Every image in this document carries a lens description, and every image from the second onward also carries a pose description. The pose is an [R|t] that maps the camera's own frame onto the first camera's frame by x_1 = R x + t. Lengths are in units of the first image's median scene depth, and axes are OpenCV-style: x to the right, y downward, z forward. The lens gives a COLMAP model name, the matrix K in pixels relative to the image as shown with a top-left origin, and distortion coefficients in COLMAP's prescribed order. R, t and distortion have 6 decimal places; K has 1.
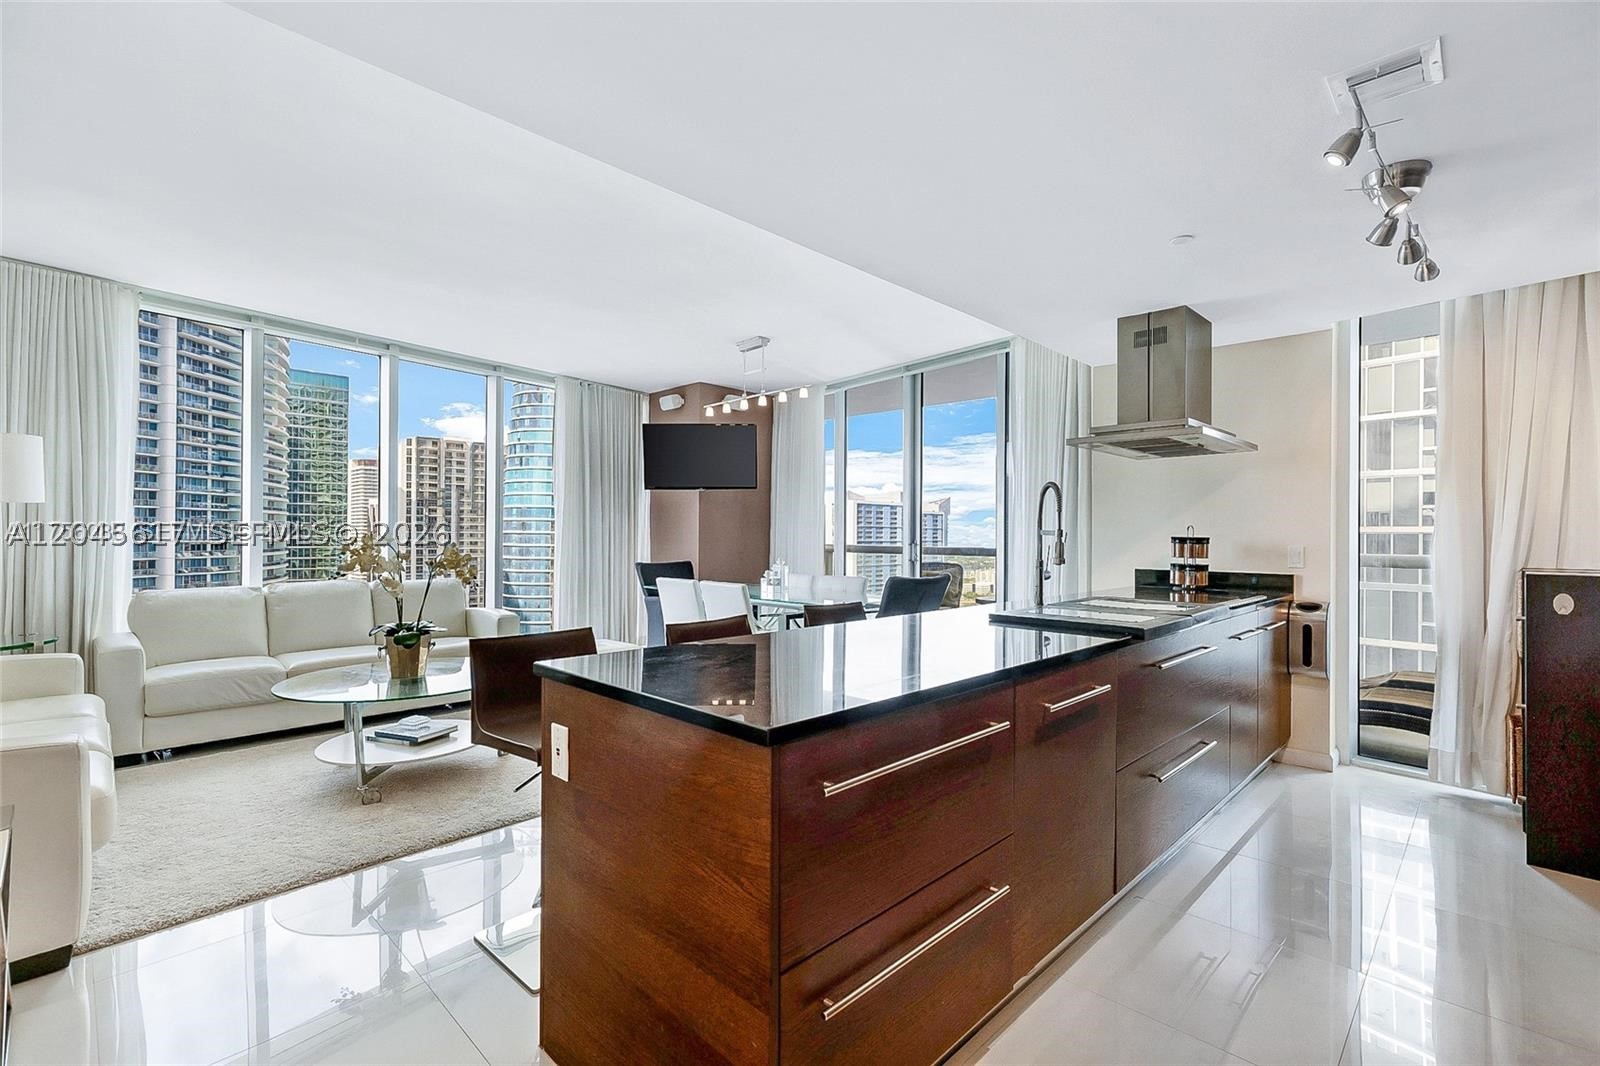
lens RADIAL K [[711.1, 0, 798.3], [0, 711.1, 537.9], [0, 0, 1]] dist [0.003745, -0.000235]
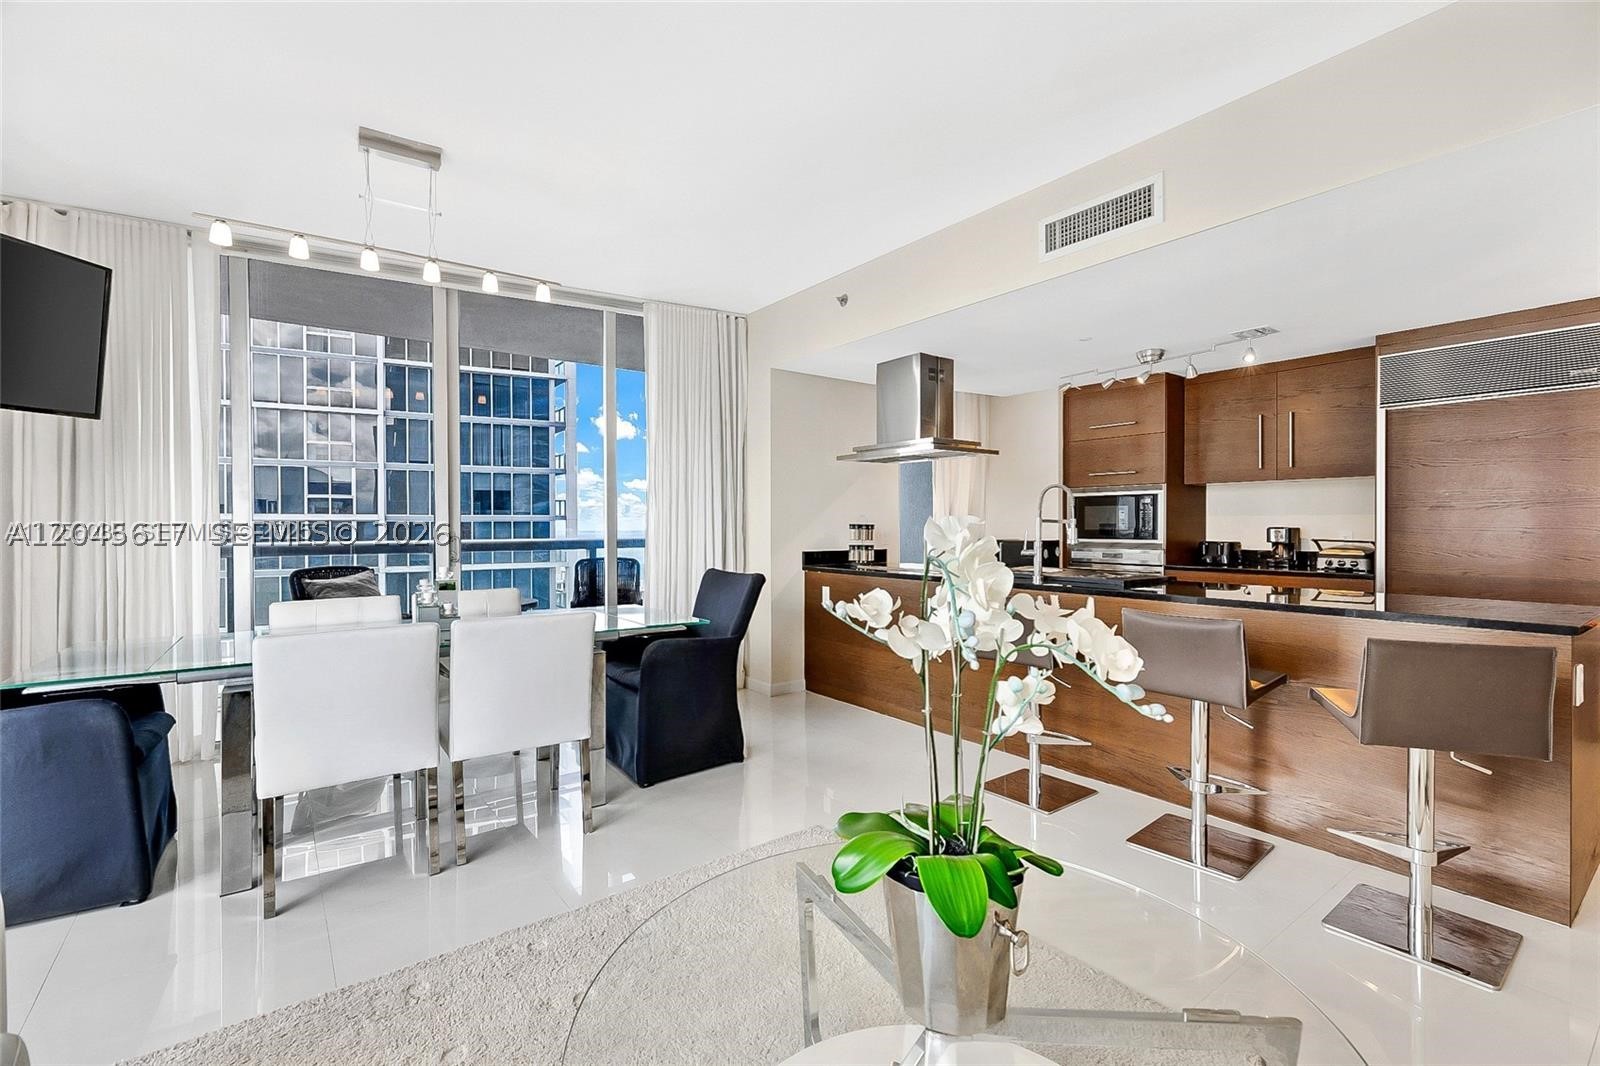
lens RADIAL K [[711.1, 0, 812.1], [0, 711.1, 528.7], [0, 0, 1]] dist [0.003745, -0.000235]
pose [[0.139097, -0.010077, 0.990228, -0.750633], [0.005400, 0.999941, 0.009418, -0.005134], [-0.990264, 0.004037, 0.139143, 0.905509]]
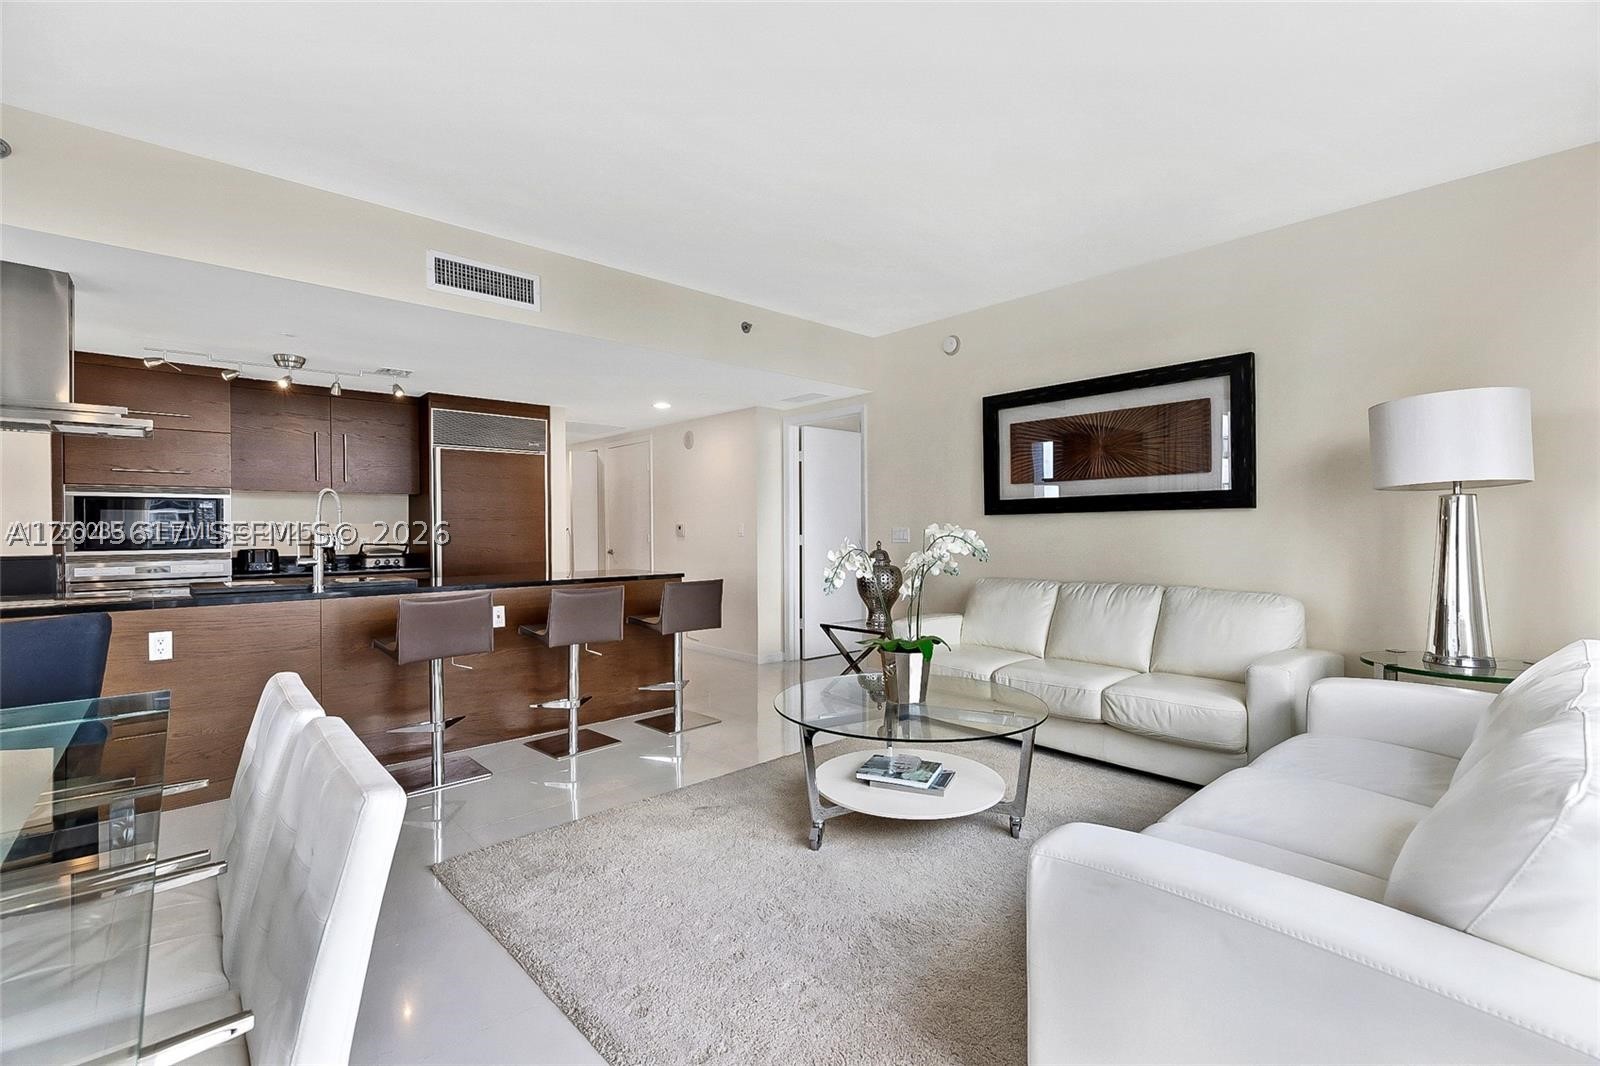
lens RADIAL K [[735.9, 0, 806.9], [0, 735.9, 527.0], [0, 0, 1]] dist [0.009589, 0.001322]
pose [[-0.999305, 0.005096, 0.036914, -0.404262], [0.005183, 0.999984, 0.002264, -0.003332], [-0.036902, 0.002454, -0.999316, 1.666890]]
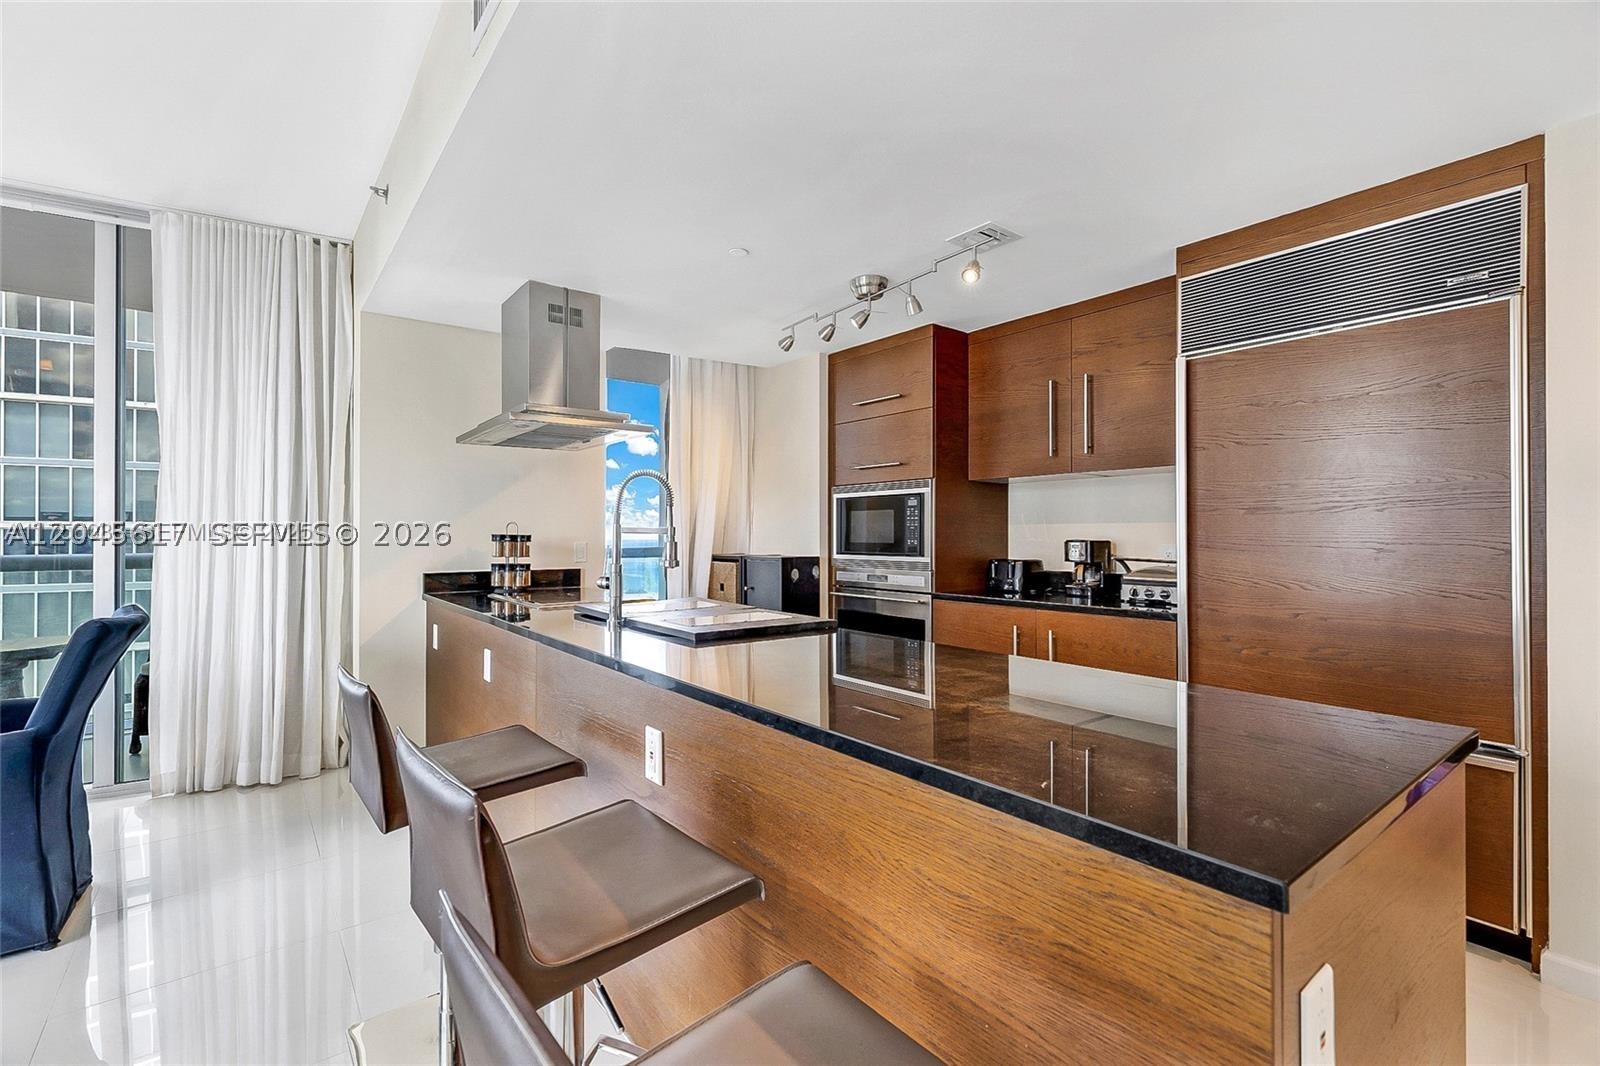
lens RADIAL K [[711.1, 0, 807.0], [0, 711.1, 530.8], [0, 0, 1]] dist [0.003745, -0.000235]
pose [[0.123704, -0.000405, 0.992319, -0.318189], [0.004273, 0.999991, -0.000125, -0.004035], [-0.992310, 0.004256, 0.123704, 0.498704]]
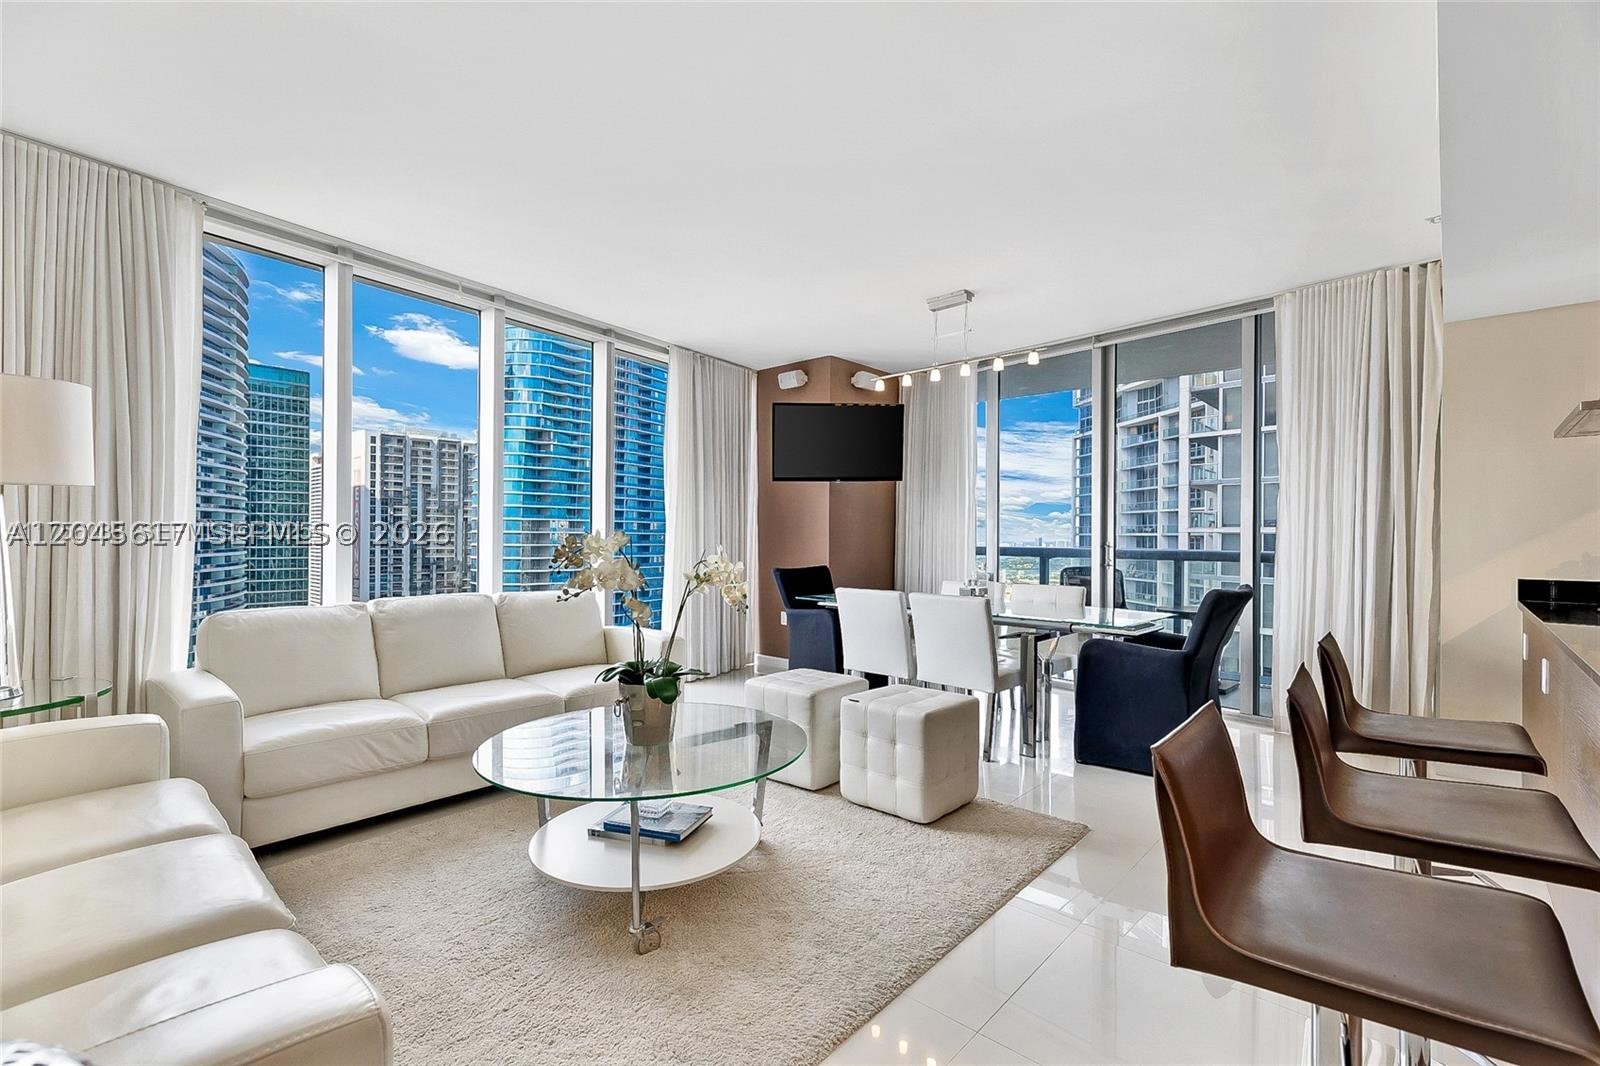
lens RADIAL K [[711.1, 0, 795.3], [0, 711.1, 538.8], [0, 0, 1]] dist [0.003745, -0.000235]
pose [[0.999271, 0.001493, 0.038153, -0.380643], [-0.001504, 0.999999, 0.000262, -0.000166], [-0.038153, -0.000319, 0.999272, 0.272038]]
